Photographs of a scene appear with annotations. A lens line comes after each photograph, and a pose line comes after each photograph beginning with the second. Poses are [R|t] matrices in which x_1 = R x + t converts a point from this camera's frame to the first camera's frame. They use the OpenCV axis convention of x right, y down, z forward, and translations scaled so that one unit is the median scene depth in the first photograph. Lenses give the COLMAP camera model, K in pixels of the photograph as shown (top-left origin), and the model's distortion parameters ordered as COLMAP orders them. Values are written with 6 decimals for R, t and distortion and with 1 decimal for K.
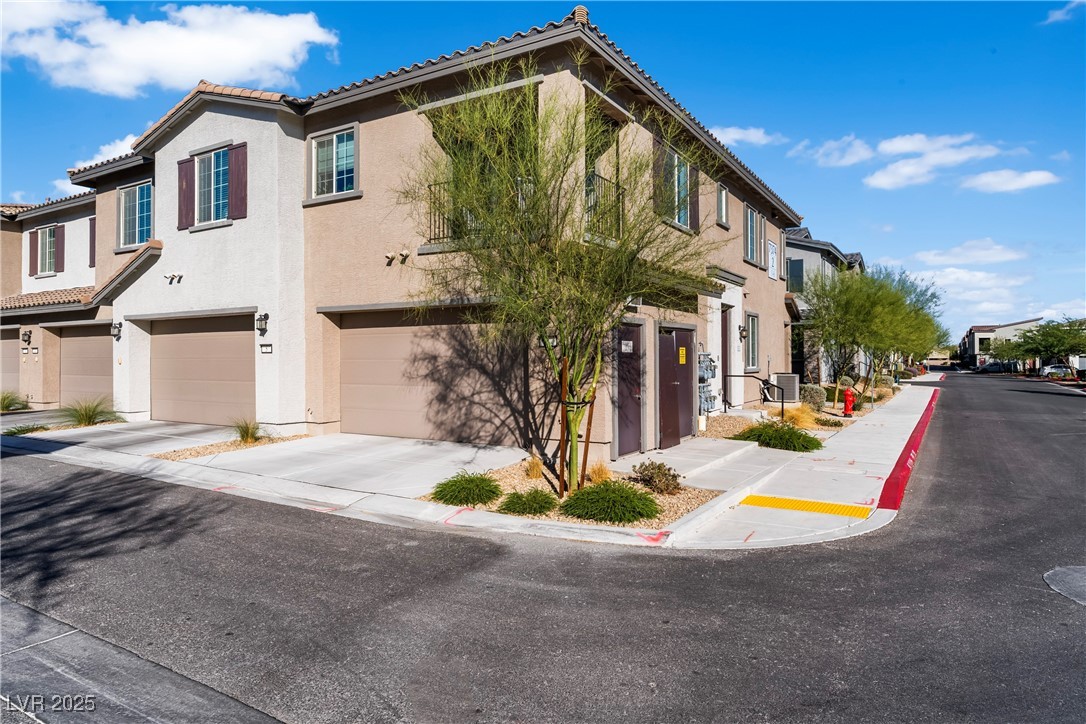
lens RADIAL K [[660.5, 0, 542.4], [0, 660.5, 340.3], [0, 0, 1]] dist [0.023146, 0.001028]
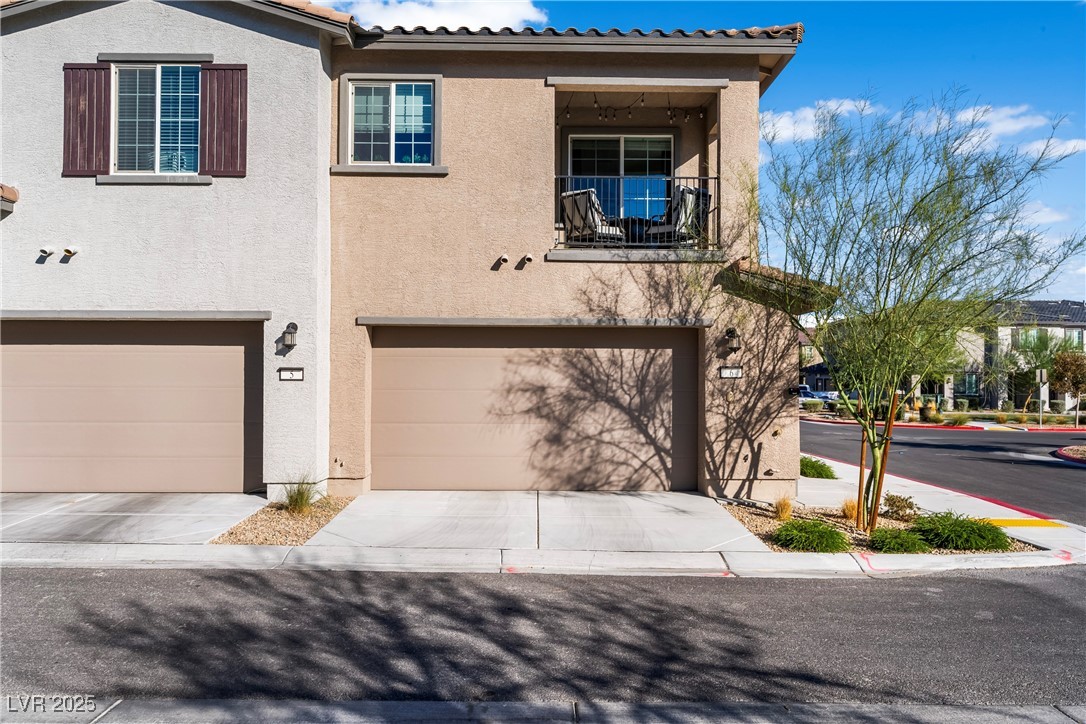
lens RADIAL K [[803.6, 0, 543.0], [0, 803.6, 362.0], [0, 0, 1]] dist [0.008704, 0.000436]
pose [[0.842725, 0.018247, 0.538035, -0.711223], [-0.020676, 0.999785, -0.001522, -0.004794], [-0.537947, -0.009842, 0.842921, 0.176458]]
